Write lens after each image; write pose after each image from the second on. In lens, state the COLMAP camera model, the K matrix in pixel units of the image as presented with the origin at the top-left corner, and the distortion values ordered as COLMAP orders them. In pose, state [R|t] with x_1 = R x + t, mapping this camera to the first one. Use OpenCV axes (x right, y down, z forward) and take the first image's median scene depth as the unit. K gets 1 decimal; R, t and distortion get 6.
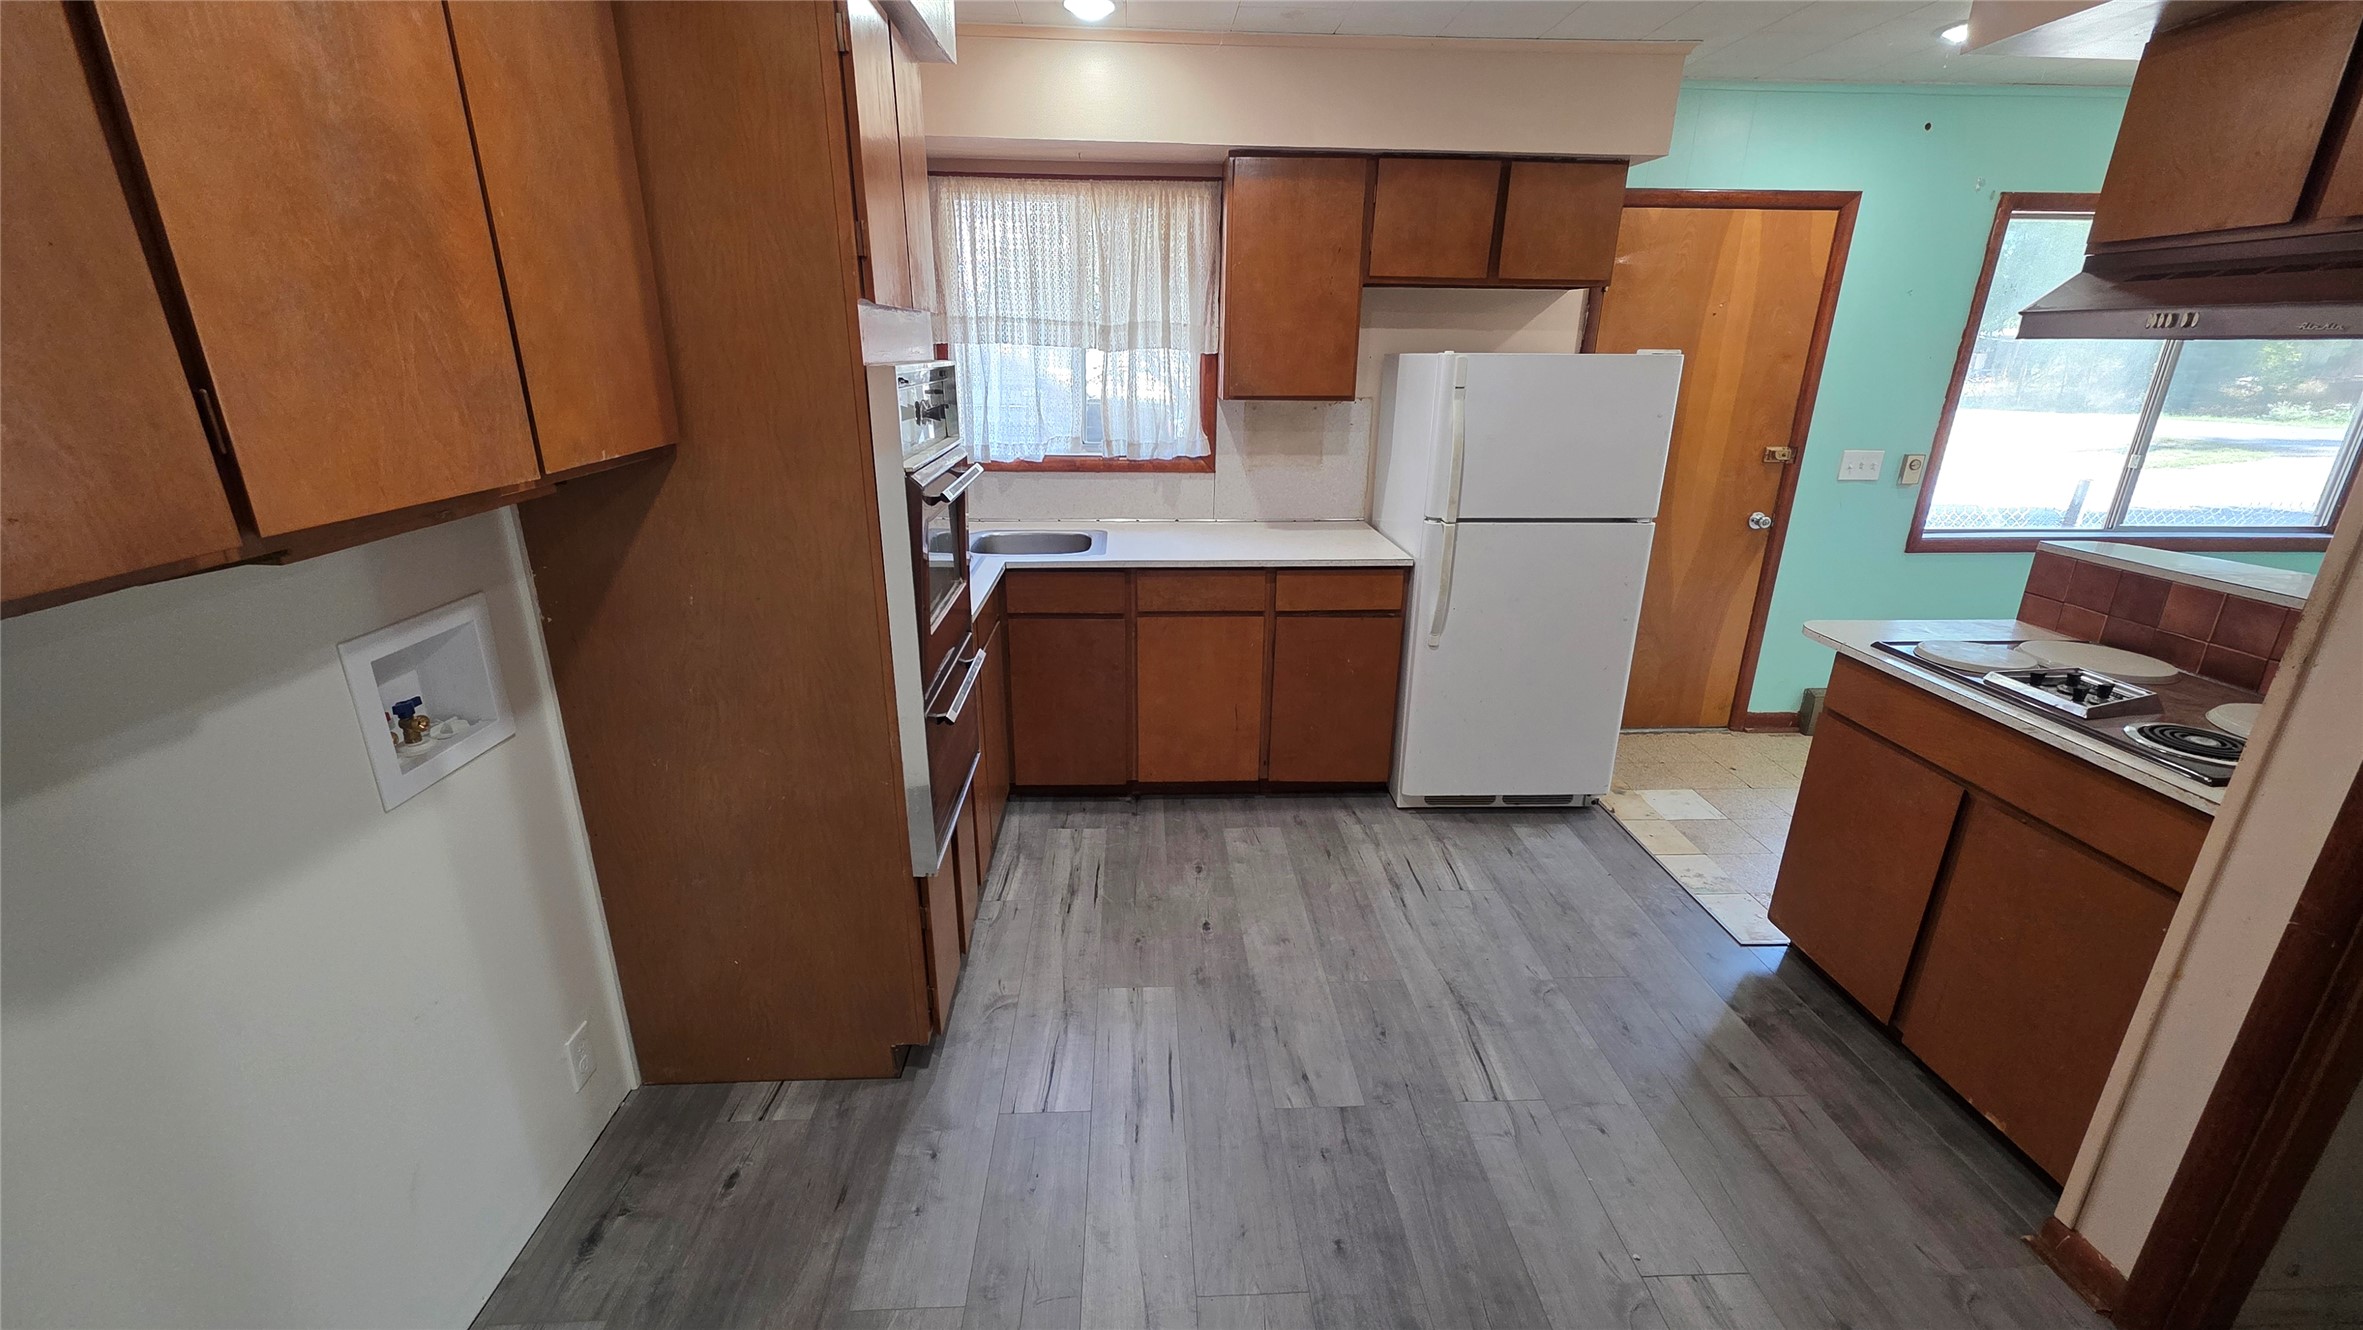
lens RADIAL K [[941.0, 0, 1181.5], [0, 941.0, 665.0], [0, 0, 1]] dist [0.010376, -0.000354]
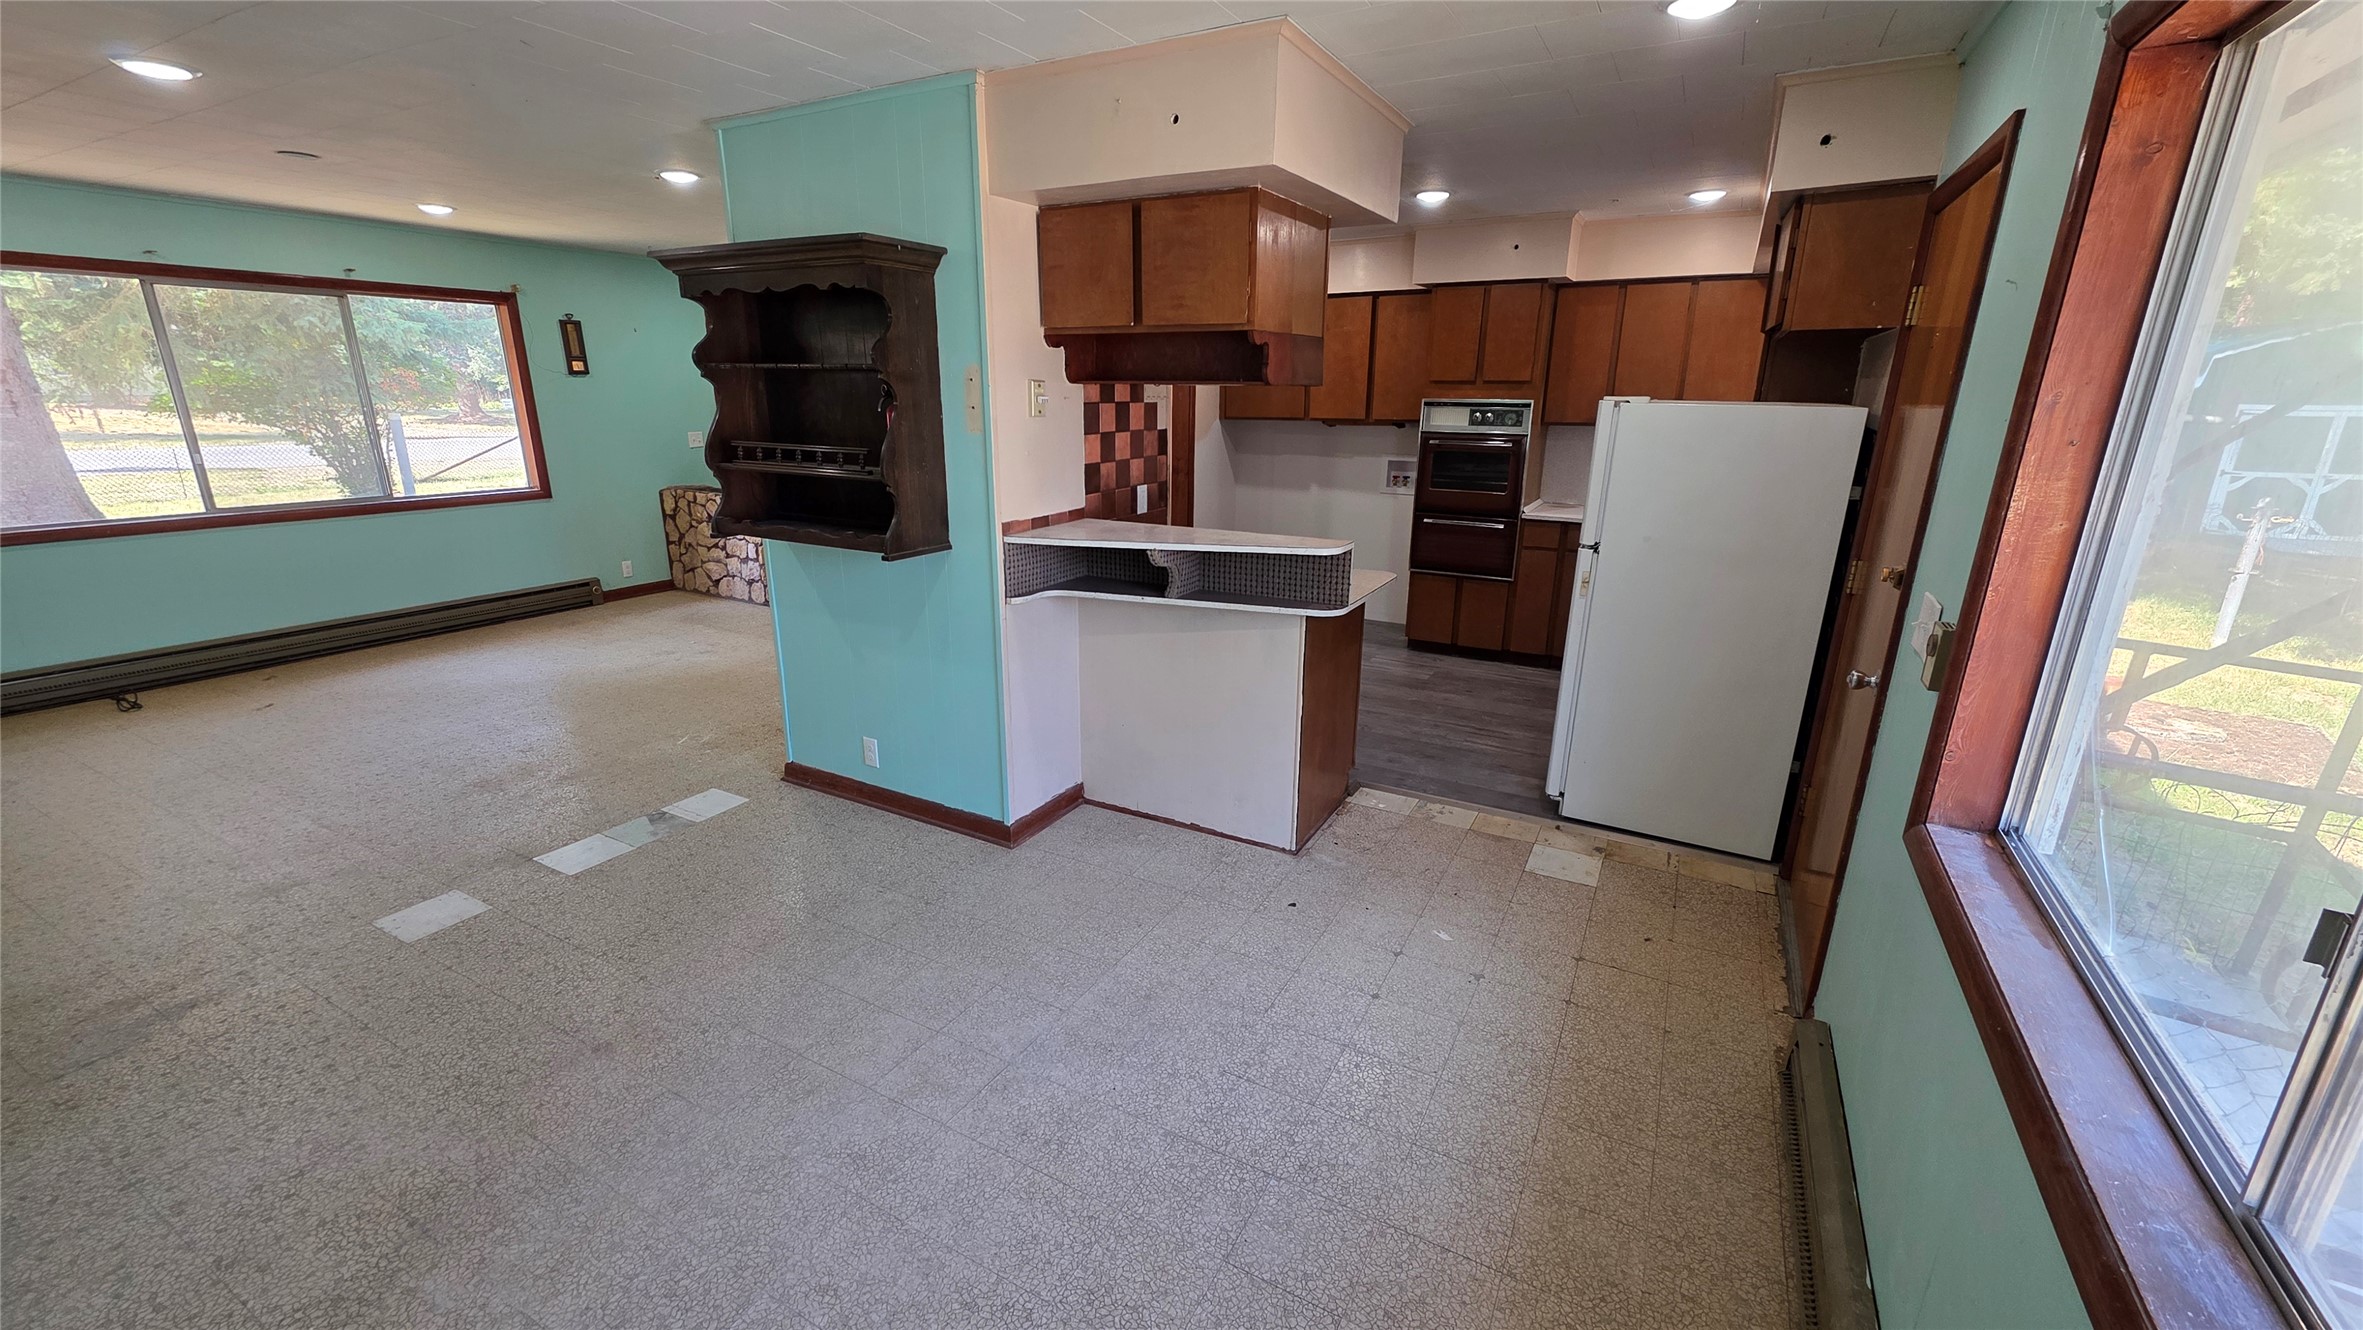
lens RADIAL K [[941.0, 0, 1181.5], [0, 941.0, 665.0], [0, 0, 1]] dist [0.010376, -0.000354]
pose [[-0.523539, 0.228254, -0.820857, 1.629602], [-0.289294, 0.858582, 0.423255, -0.353740], [0.801384, 0.459060, -0.383469, 1.066270]]
